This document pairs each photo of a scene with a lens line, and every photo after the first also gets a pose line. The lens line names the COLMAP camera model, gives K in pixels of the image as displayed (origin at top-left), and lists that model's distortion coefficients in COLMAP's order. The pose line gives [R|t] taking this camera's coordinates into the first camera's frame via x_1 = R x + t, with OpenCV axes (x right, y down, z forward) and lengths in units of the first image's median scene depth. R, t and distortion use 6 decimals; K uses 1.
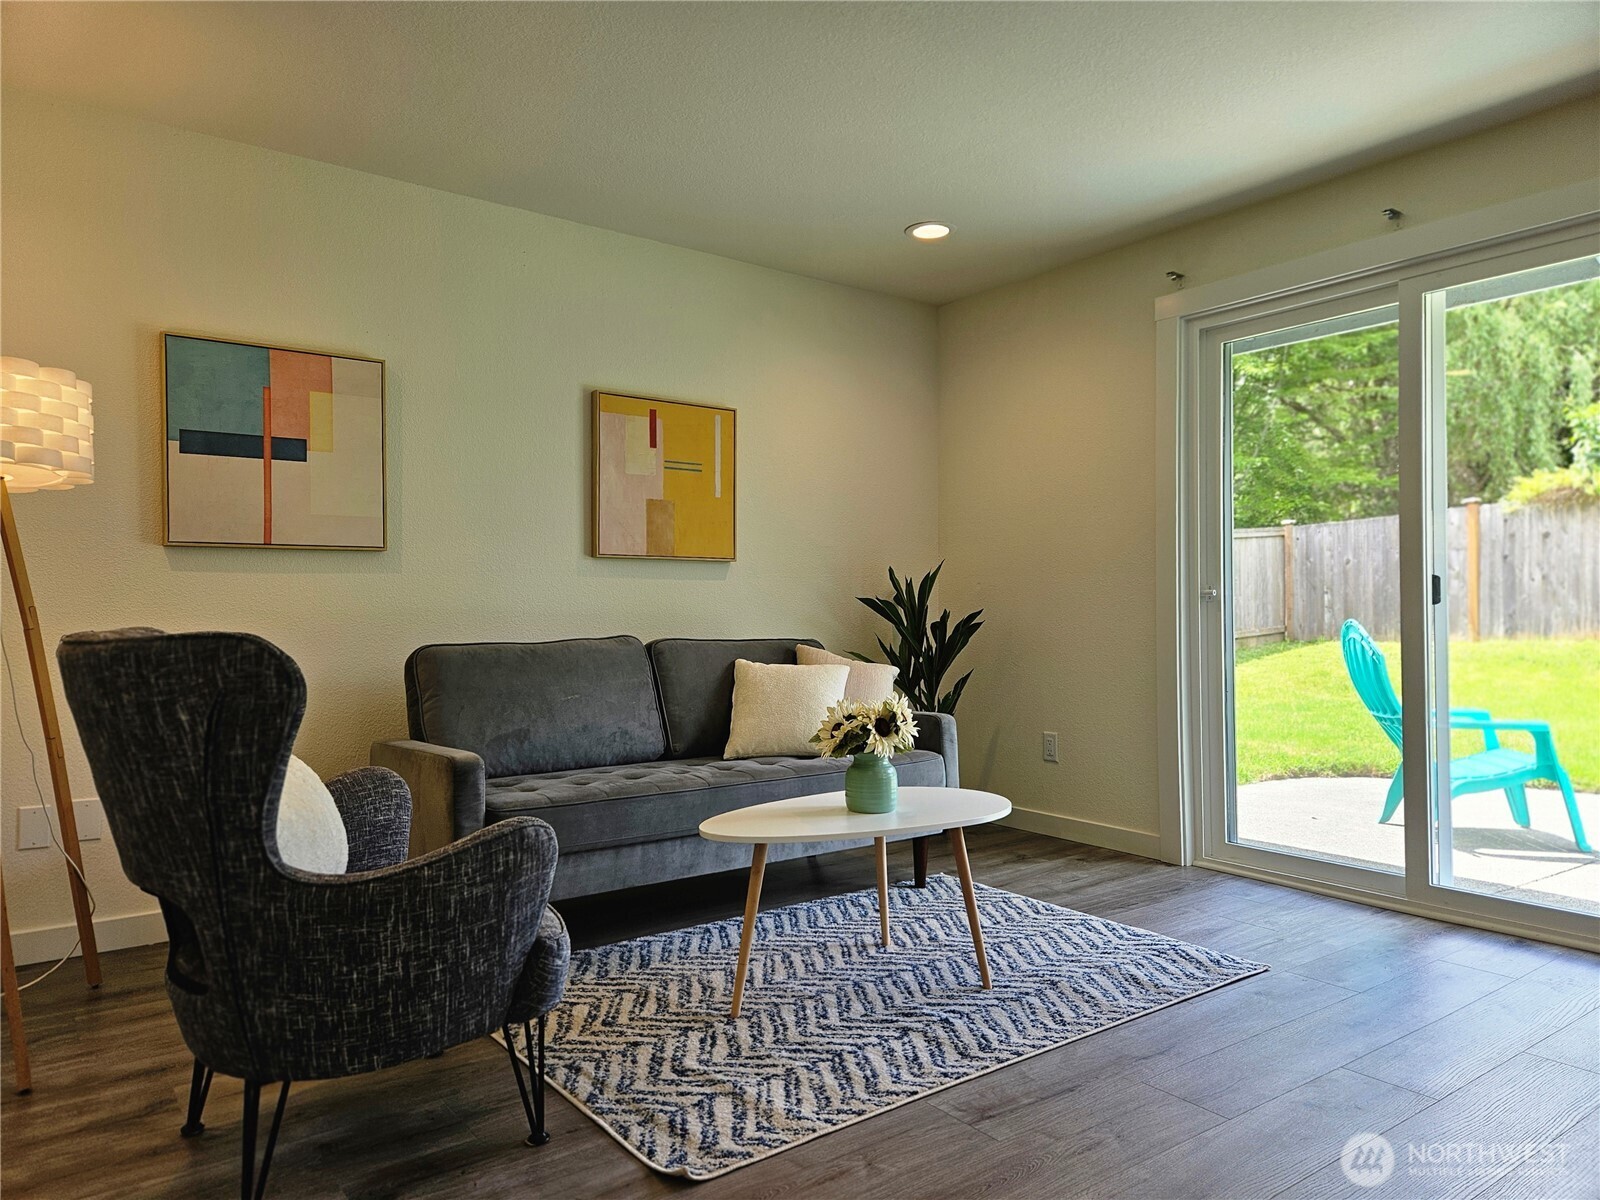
lens RADIAL K [[1070.8, 0, 794.4], [0, 1070.8, 596.8], [0, 0, 1]] dist [0.069944, -0.054891]
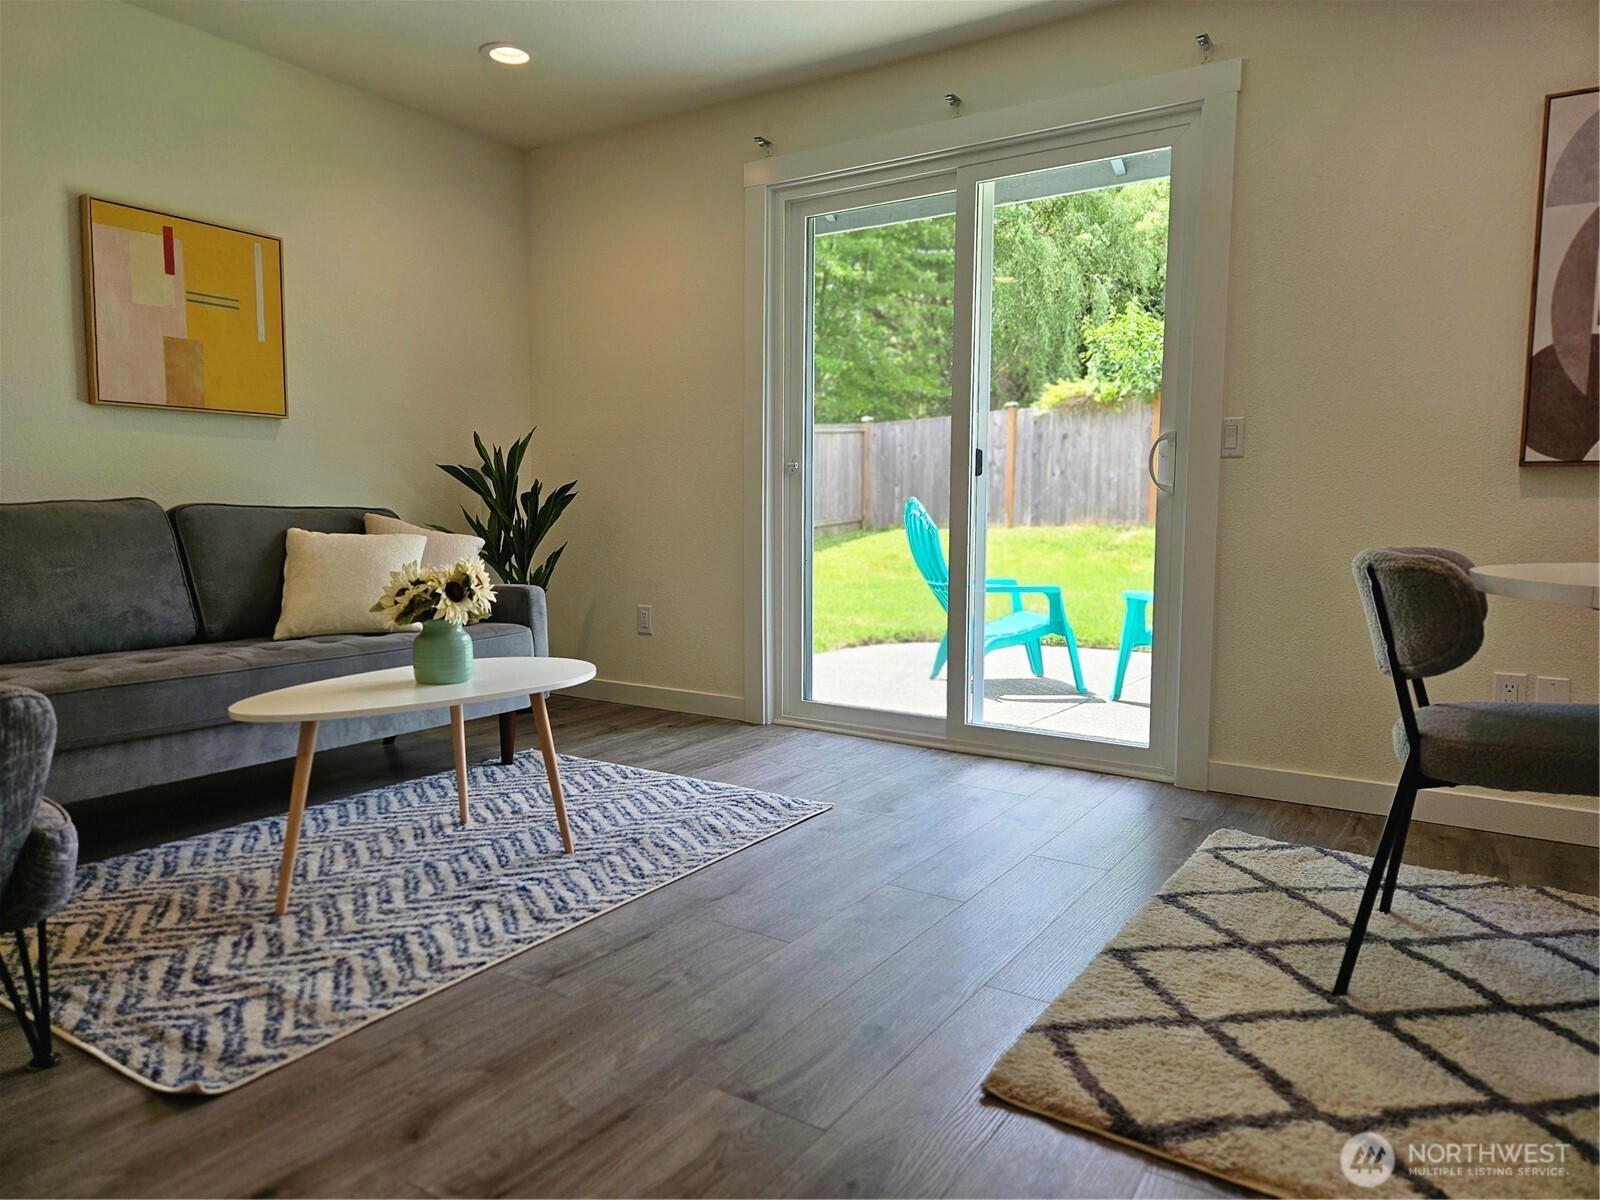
lens RADIAL K [[1070.8, 0, 777.8], [0, 1070.8, 592.5], [0, 0, 1]] dist [0.069944, -0.054891]
pose [[0.941125, -0.020618, 0.337430, 0.024362], [-0.012116, 0.995440, 0.094618, 0.024383], [-0.337842, -0.093136, 0.936583, 0.032297]]
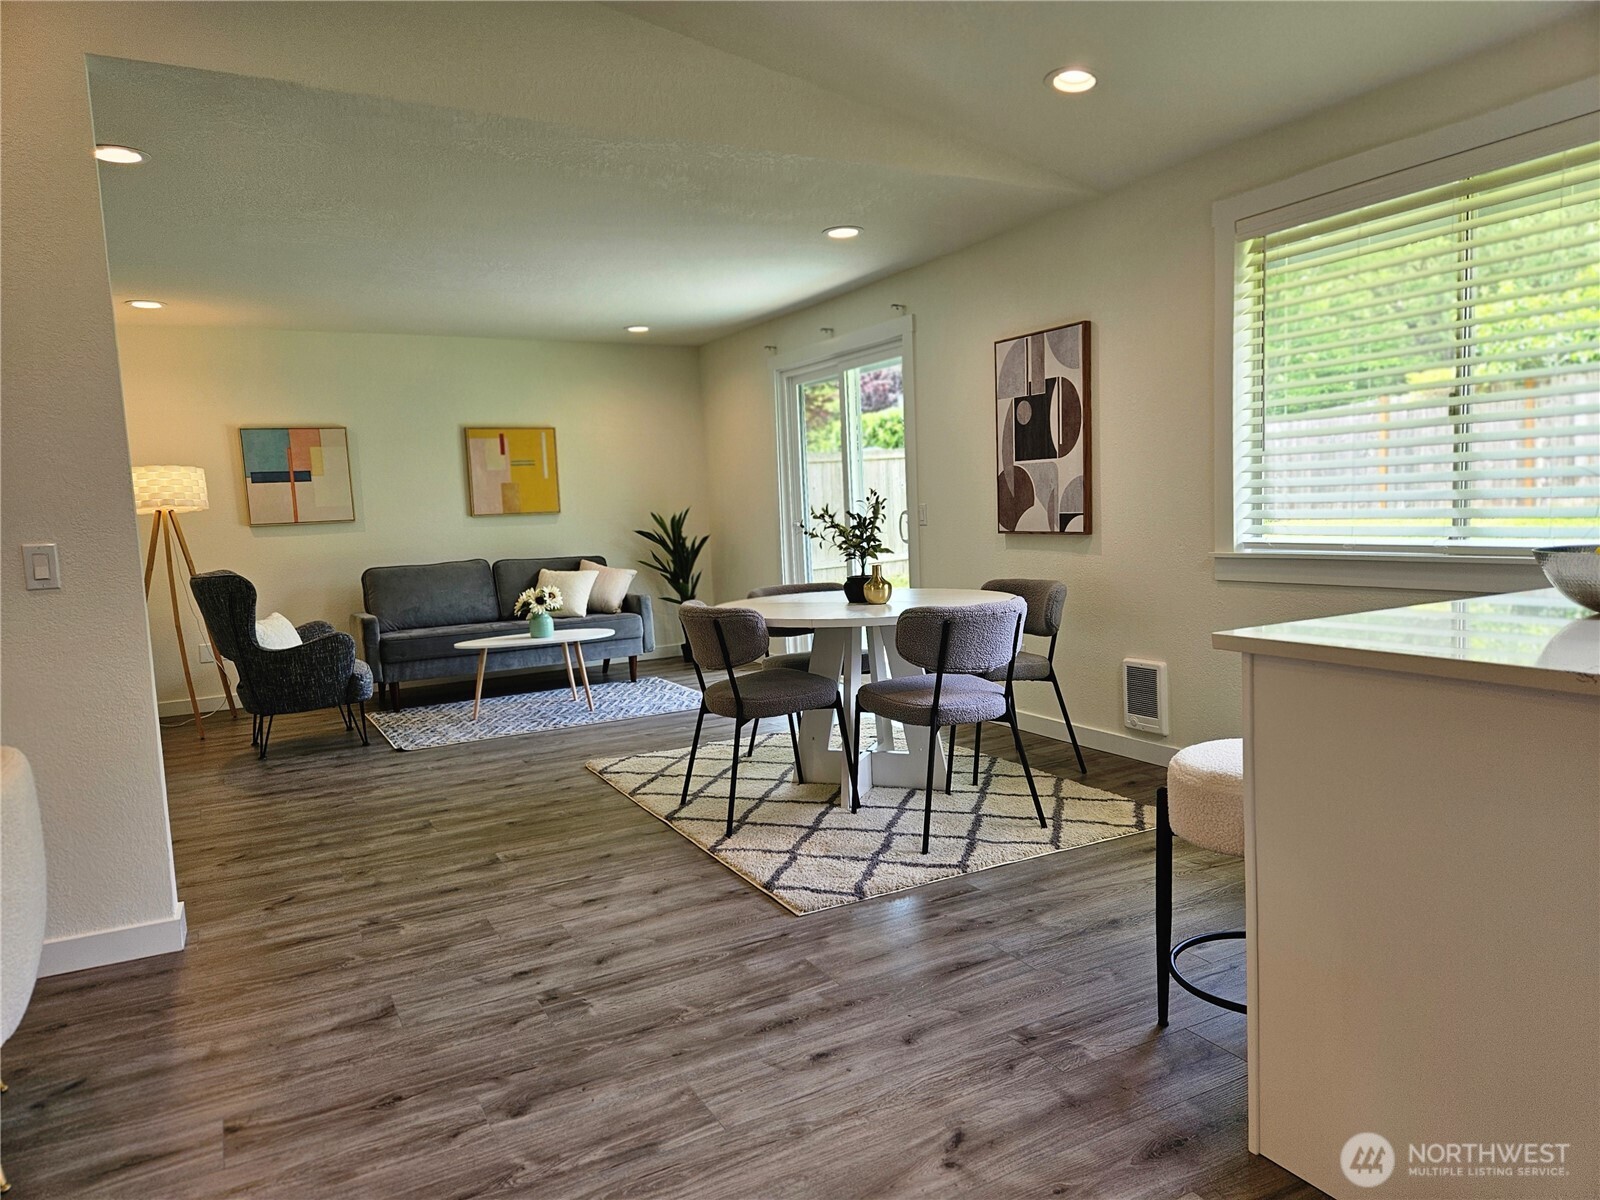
lens RADIAL K [[1070.8, 0, 809.0], [0, 1070.8, 598.1], [0, 0, 1]] dist [0.069944, -0.054891]
pose [[0.989721, -0.027005, -0.140436, 0.749947], [0.041620, 0.993893, 0.102195, -0.072047], [0.136819, -0.106989, 0.984801, -0.904849]]
